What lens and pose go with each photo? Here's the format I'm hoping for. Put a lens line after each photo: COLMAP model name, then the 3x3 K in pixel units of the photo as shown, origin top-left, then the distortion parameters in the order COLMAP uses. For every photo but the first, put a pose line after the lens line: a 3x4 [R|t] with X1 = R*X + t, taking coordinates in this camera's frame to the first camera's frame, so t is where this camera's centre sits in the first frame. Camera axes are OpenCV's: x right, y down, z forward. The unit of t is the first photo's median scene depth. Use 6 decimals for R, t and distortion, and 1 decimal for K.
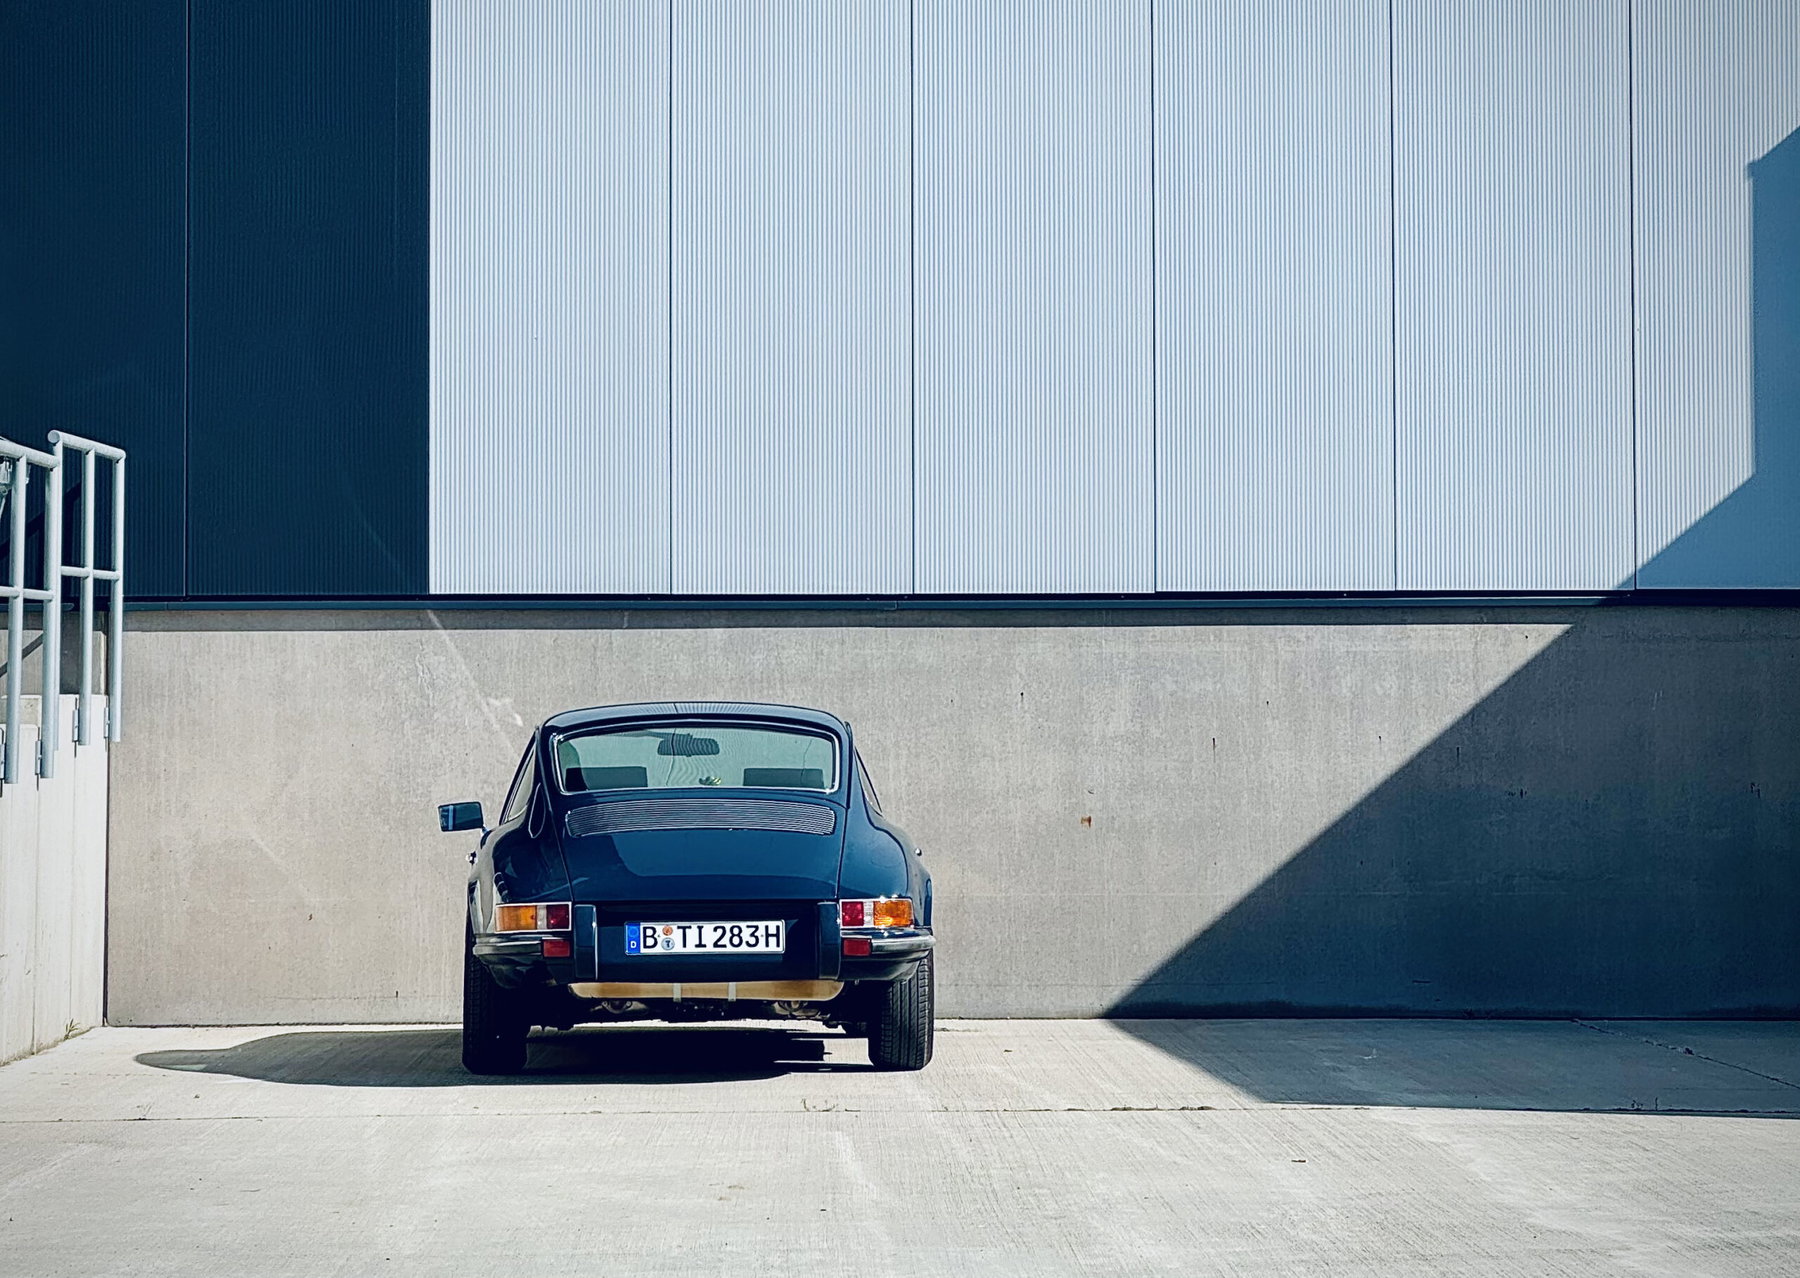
lens RADIAL K [[4013.7, 0, 891.7], [0, 4013.7, 626.1], [0, 0, 1]] dist [0.163841, 0.000000]
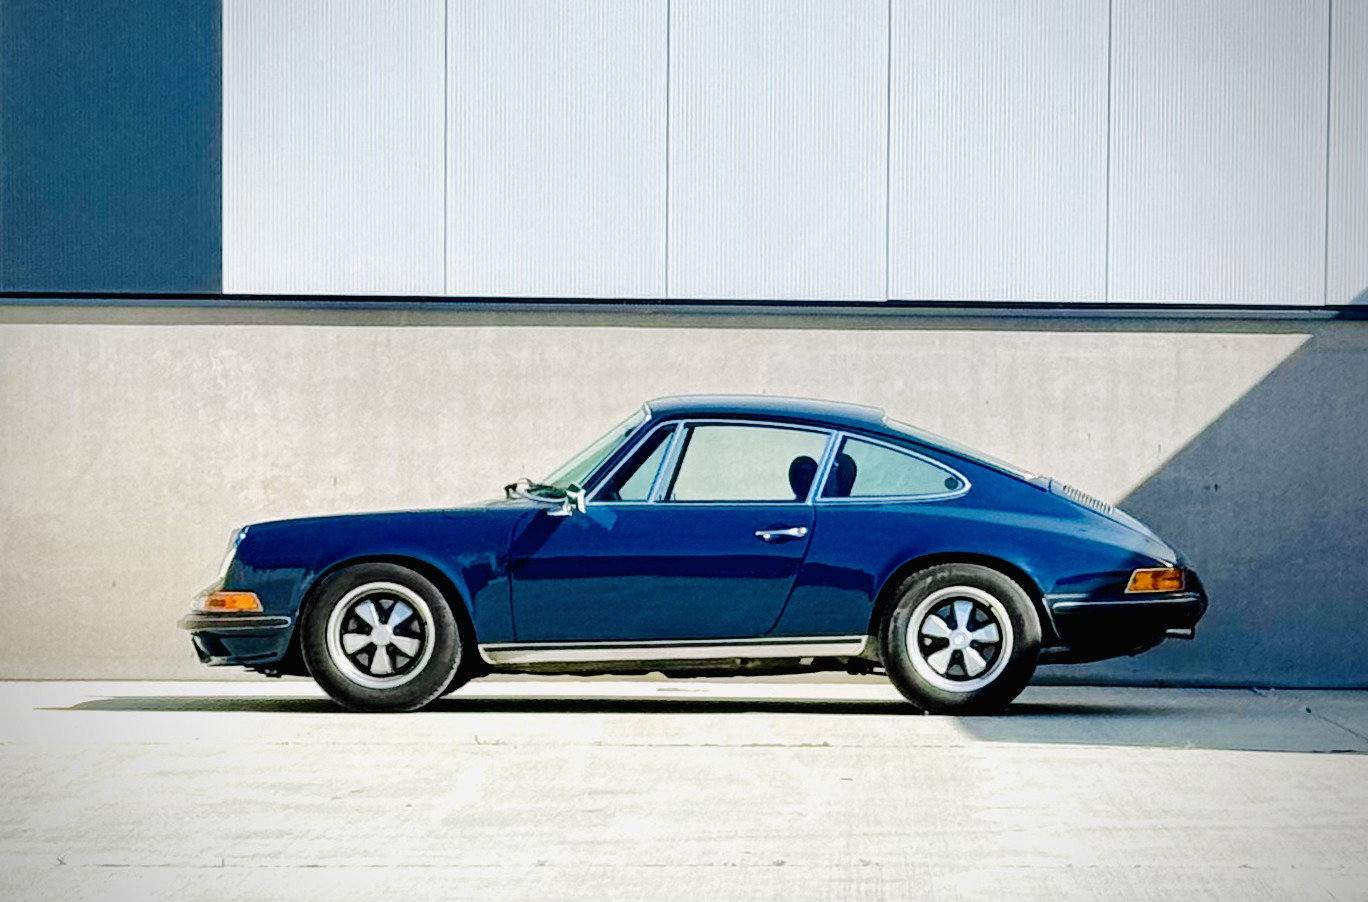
lens RADIAL K [[2855.4, 0, 686.4], [0, 2855.4, 452.9], [0, 0, 1]] dist [-0.021806, 0.000000]
pose [[0.998751, 0.012257, 0.048433, -0.026556], [-0.014218, 0.999084, 0.040363, 0.002574], [-0.047894, -0.041001, 0.998011, 0.220360]]
